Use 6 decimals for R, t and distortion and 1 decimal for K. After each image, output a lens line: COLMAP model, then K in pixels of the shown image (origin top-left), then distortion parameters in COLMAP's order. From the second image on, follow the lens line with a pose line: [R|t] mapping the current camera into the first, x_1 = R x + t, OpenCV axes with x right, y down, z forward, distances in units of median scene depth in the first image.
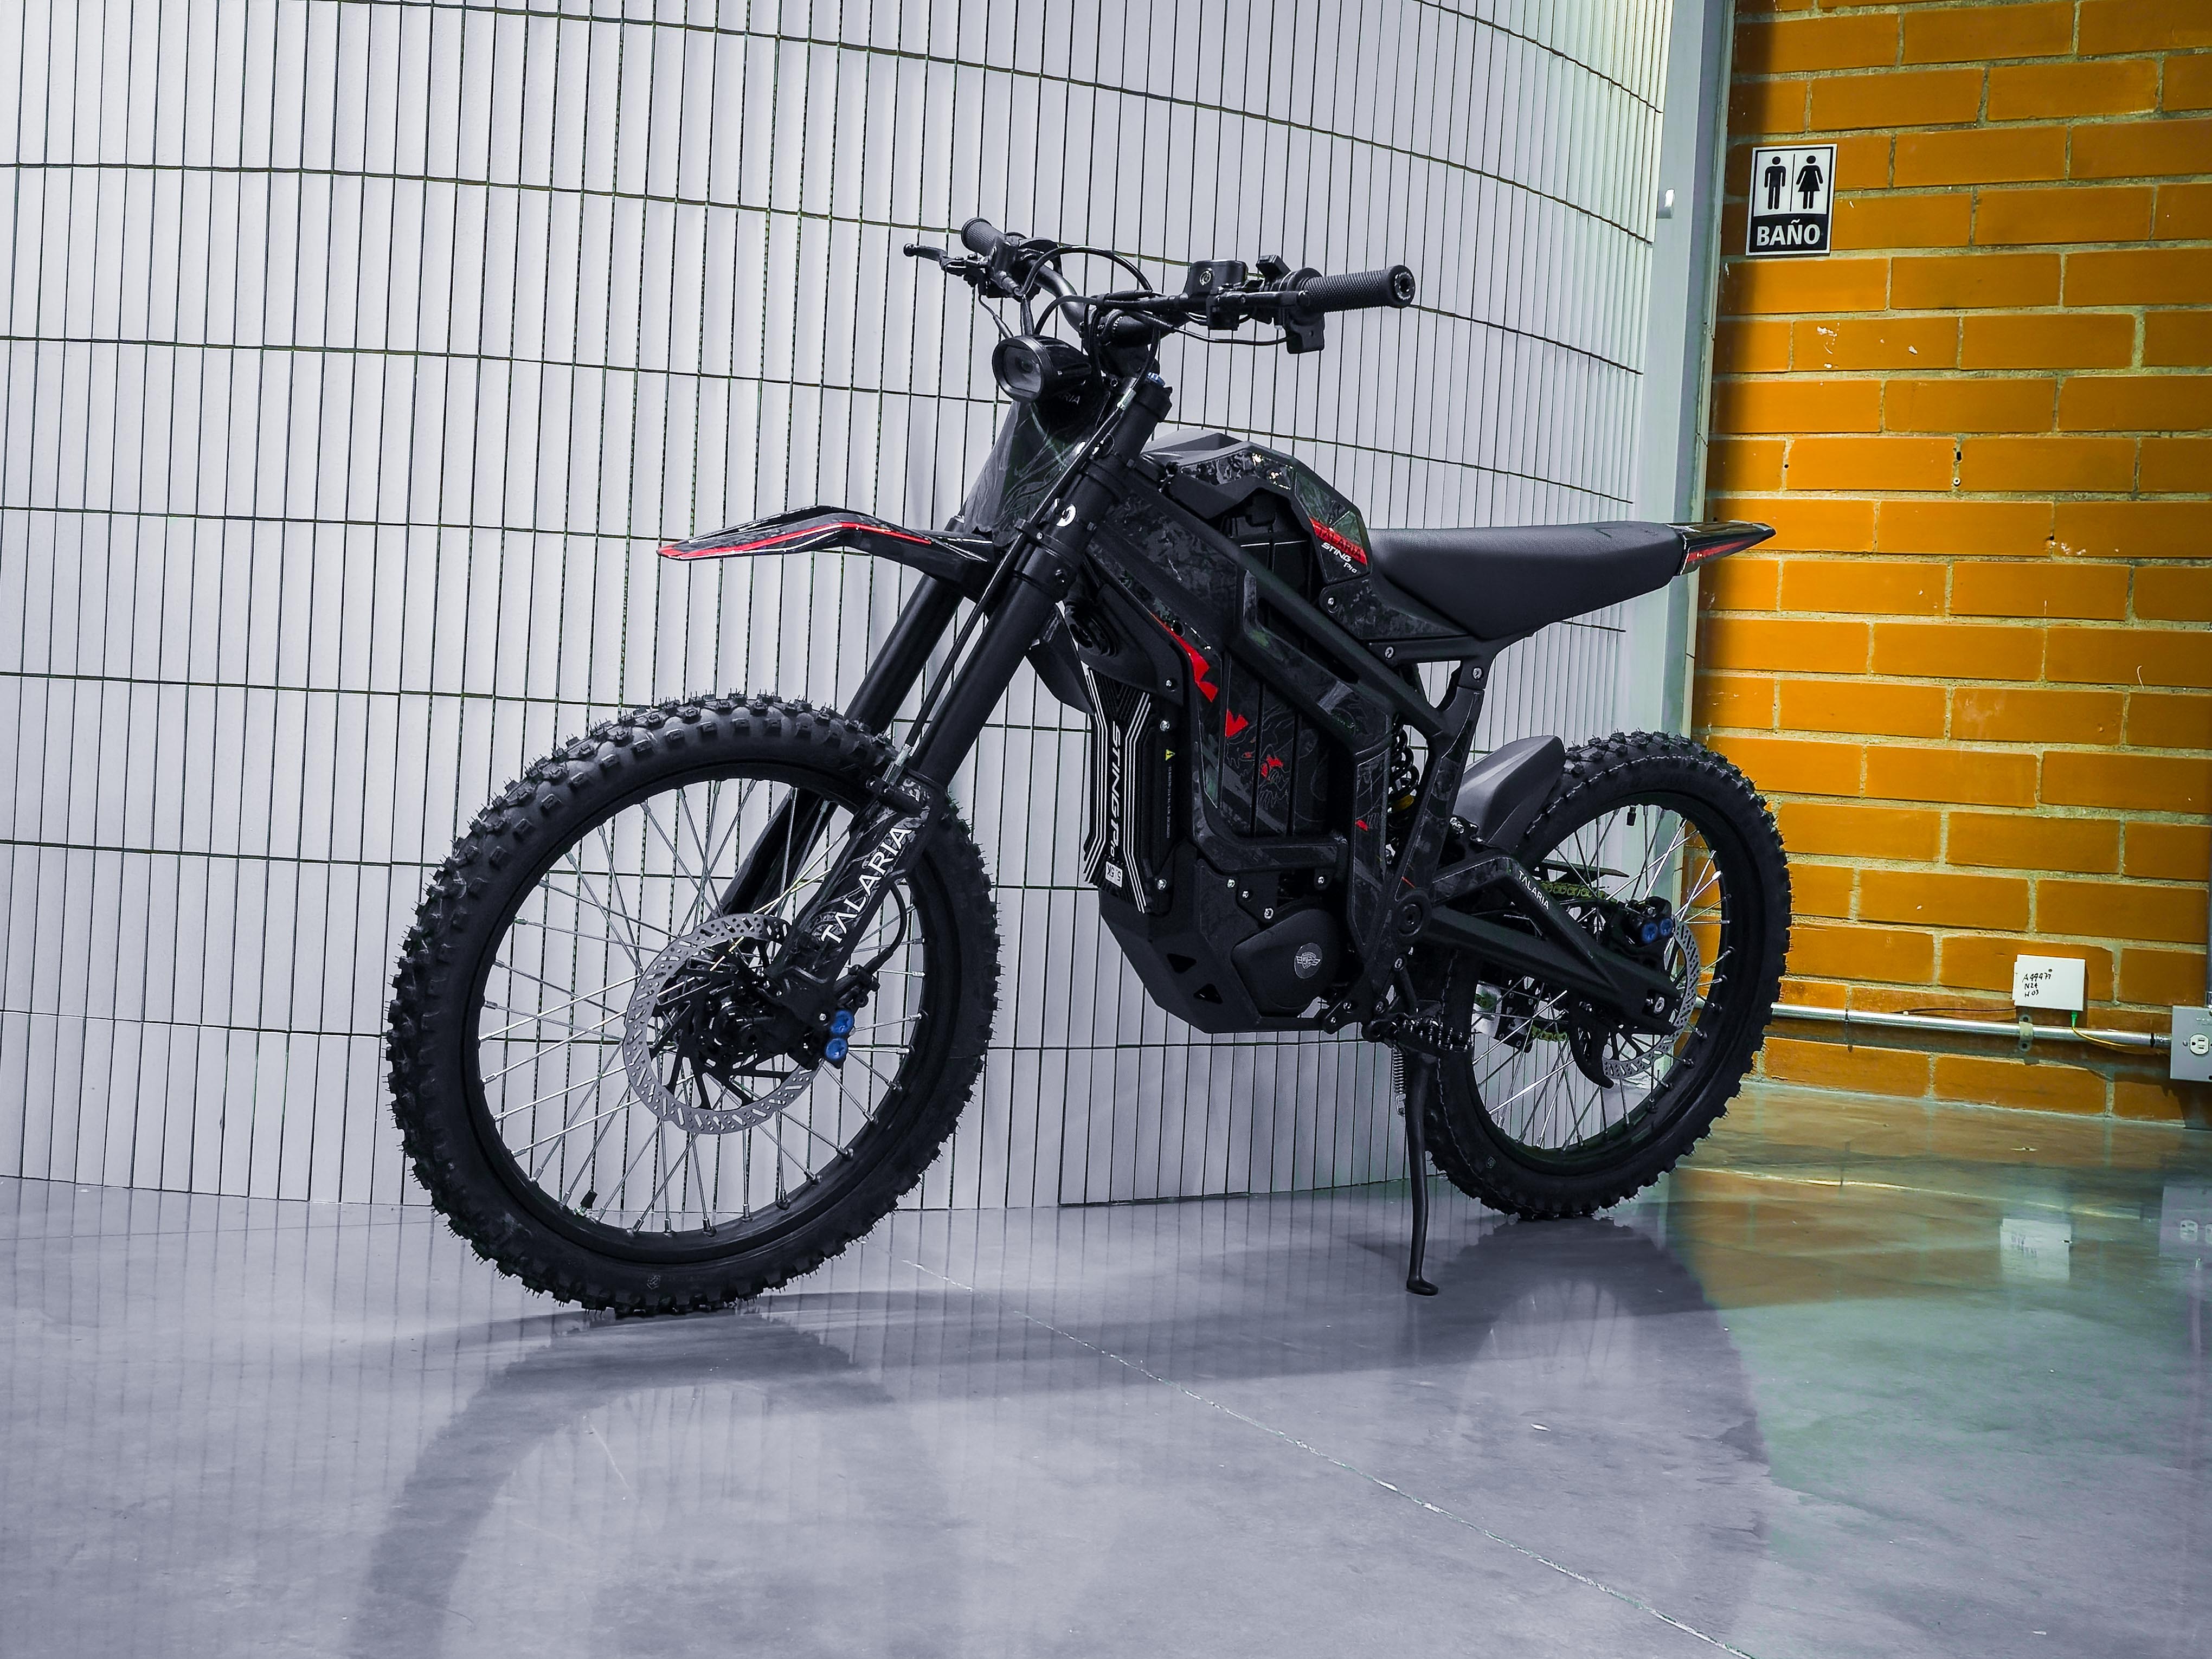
lens RADIAL K [[1933.1, 0, 1195.1], [0, 1933.1, 860.7], [0, 0, 1]] dist [0.029264, -0.031458]
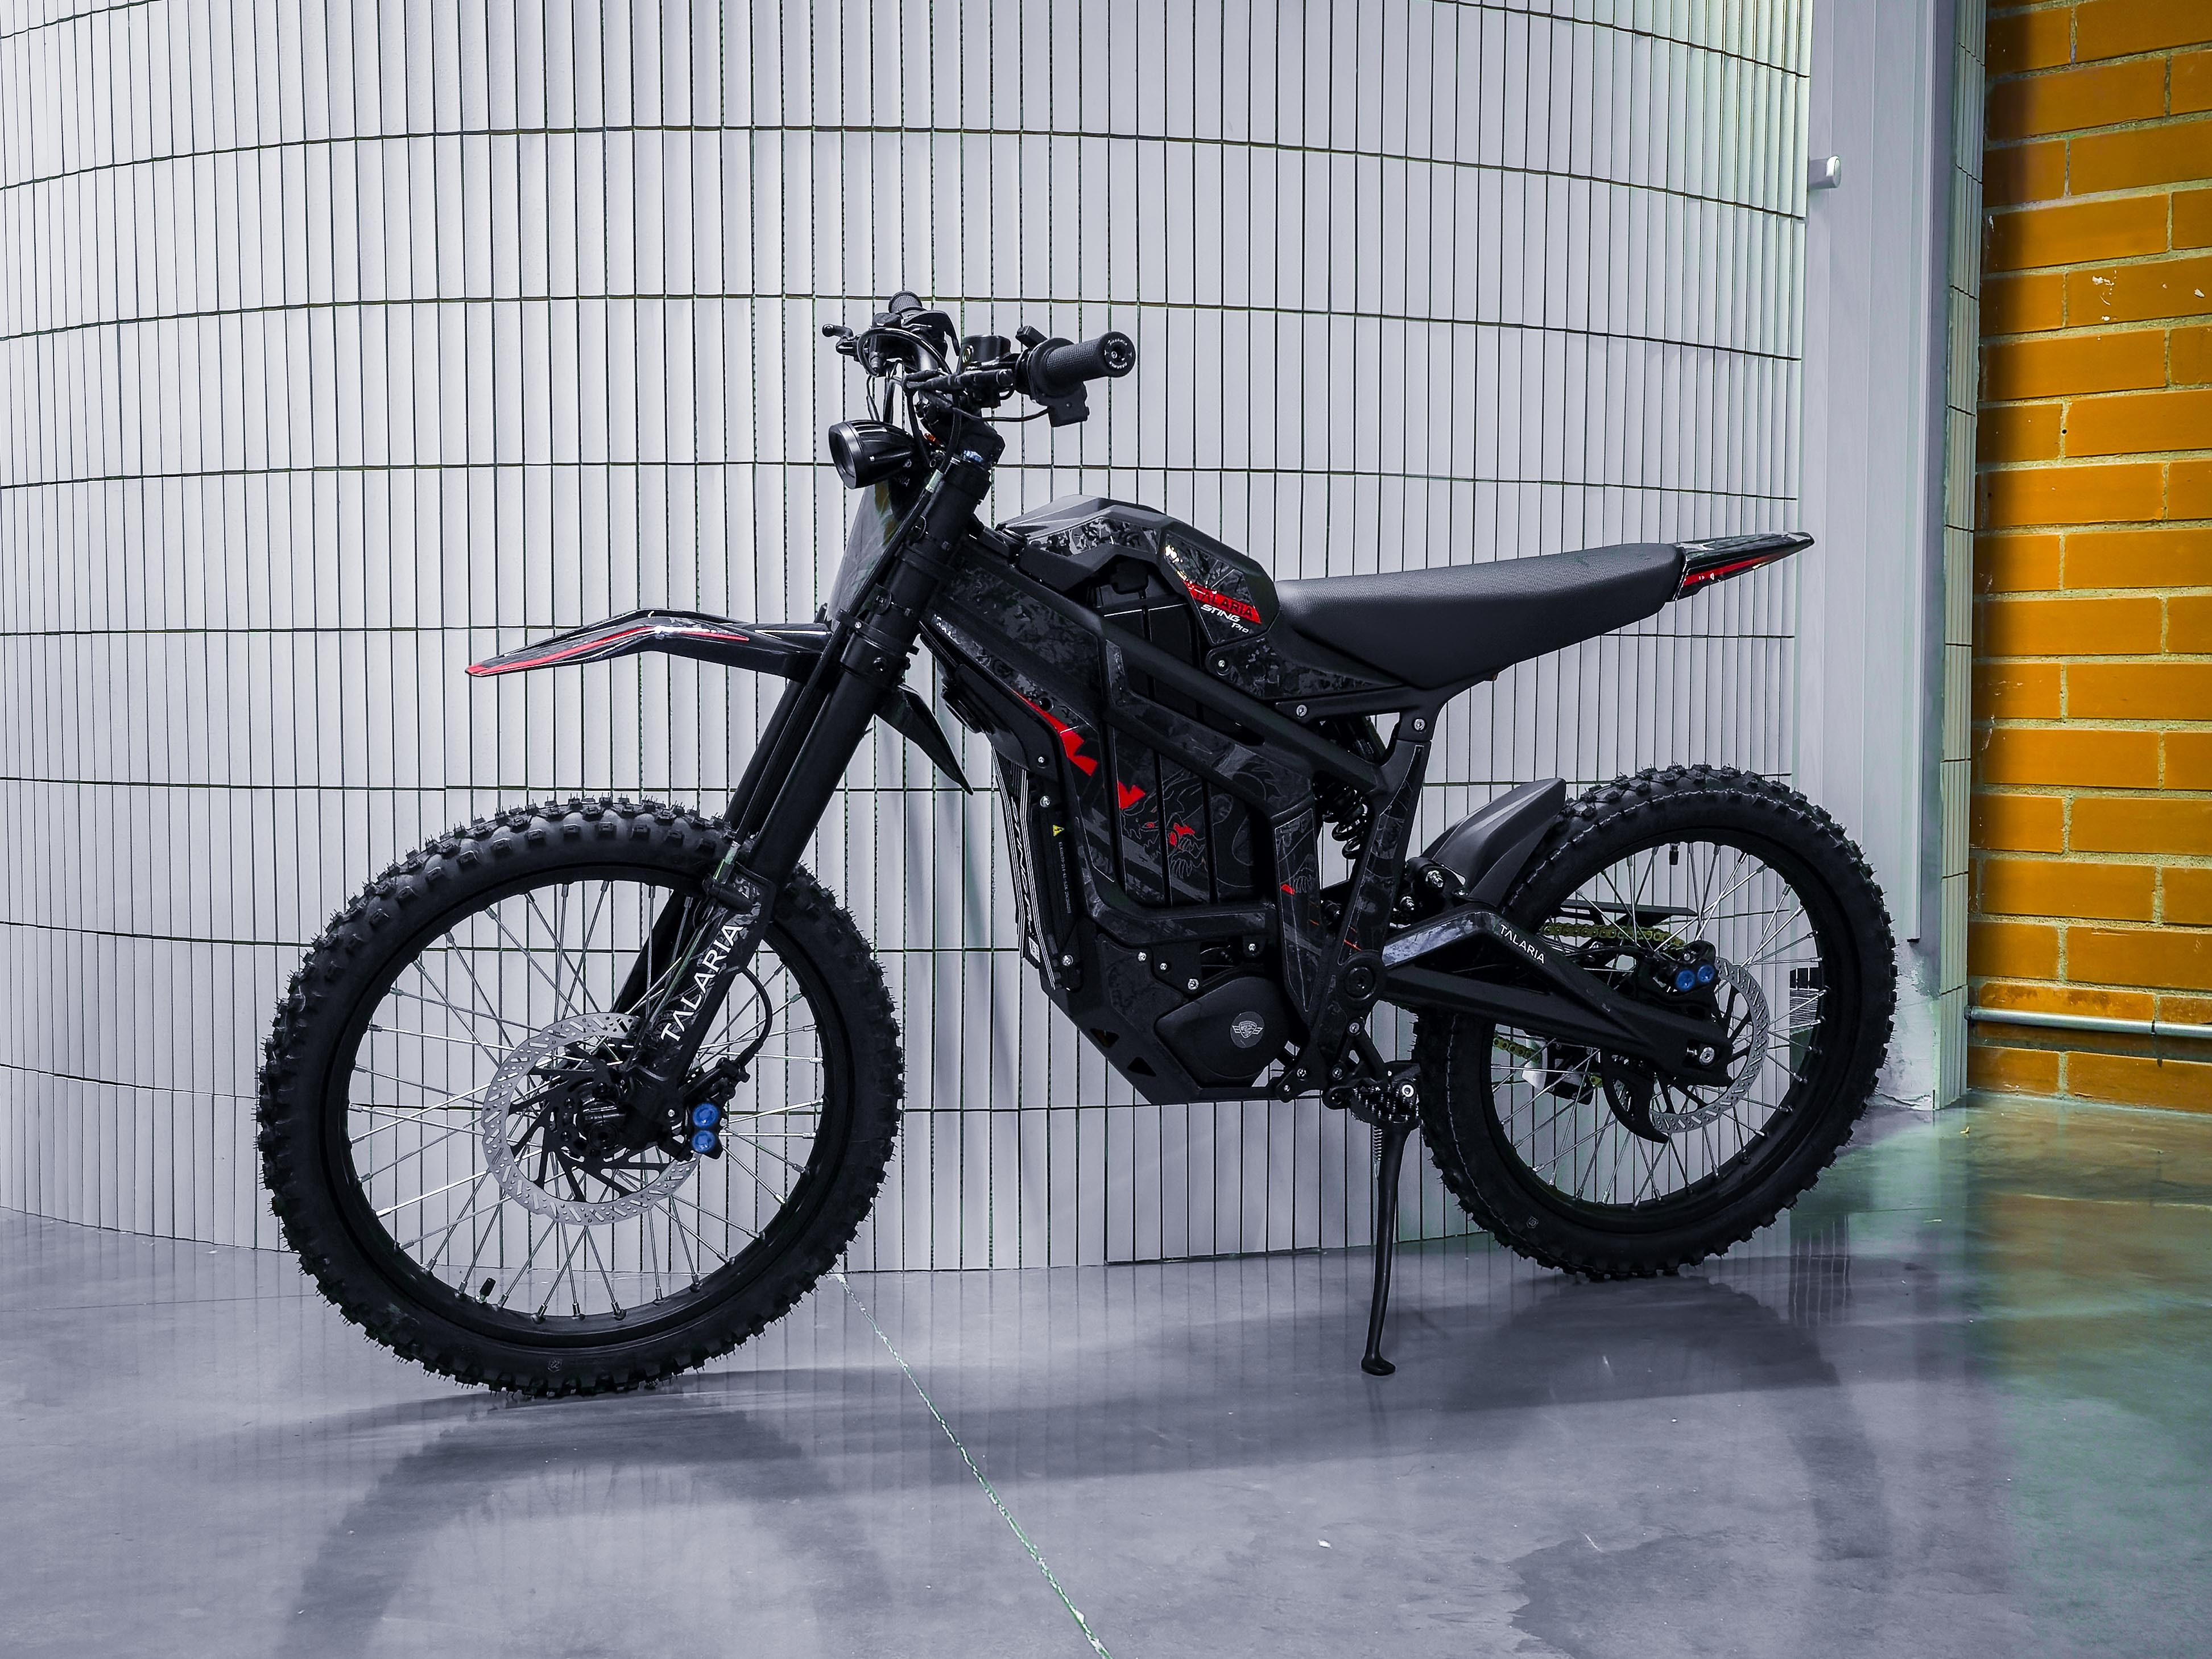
lens RADIAL K [[1933.3, 0, 1337.9], [0, 1933.3, 884.5], [0, 0, 1]] dist [0.029264, -0.031458]
pose [[0.980606, -0.032937, -0.193203, 0.302693], [0.036740, 0.999195, 0.016131, -0.036457], [0.192516, -0.022916, 0.981026, 0.059450]]
